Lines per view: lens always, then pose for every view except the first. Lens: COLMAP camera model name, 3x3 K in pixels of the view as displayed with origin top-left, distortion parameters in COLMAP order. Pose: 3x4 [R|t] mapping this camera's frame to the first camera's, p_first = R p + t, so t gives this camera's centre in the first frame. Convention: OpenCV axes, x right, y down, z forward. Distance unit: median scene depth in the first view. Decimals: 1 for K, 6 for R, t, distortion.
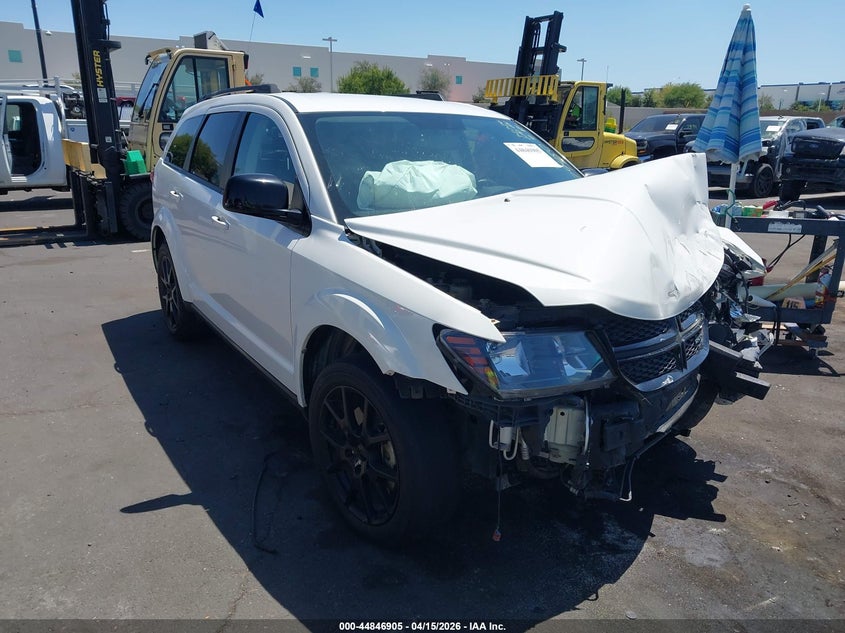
lens RADIAL K [[682.4, 0, 422.5], [0, 682.4, 316.5], [0, 0, 1]] dist [0.003129, 0.003208]
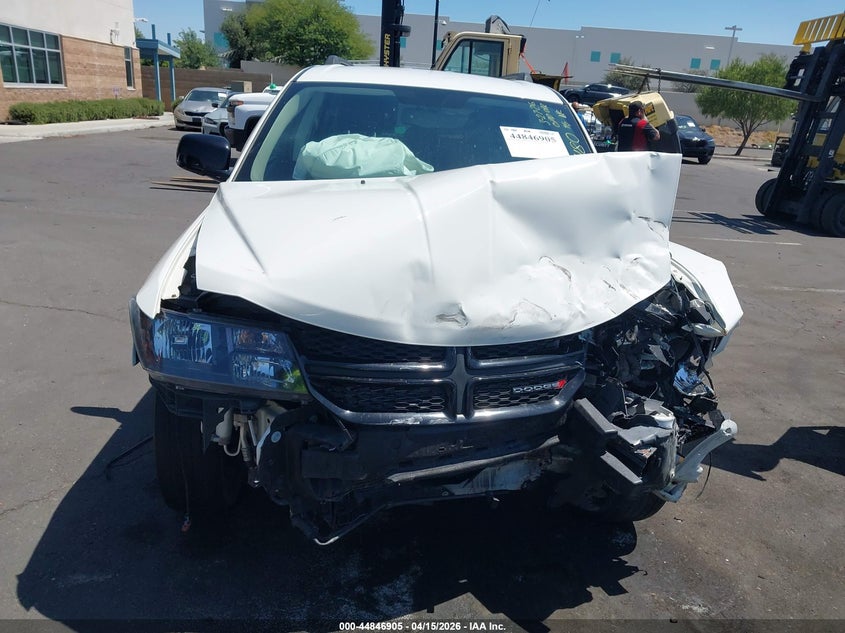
lens RADIAL K [[682.4, 0, 422.5], [0, 682.4, 316.5], [0, 0, 1]] dist [0.003129, 0.003208]
pose [[0.846647, 0.202973, -0.491926, 0.552258], [-0.197527, 0.978228, 0.063665, -0.060149], [0.494138, 0.043267, 0.868306, 0.230793]]
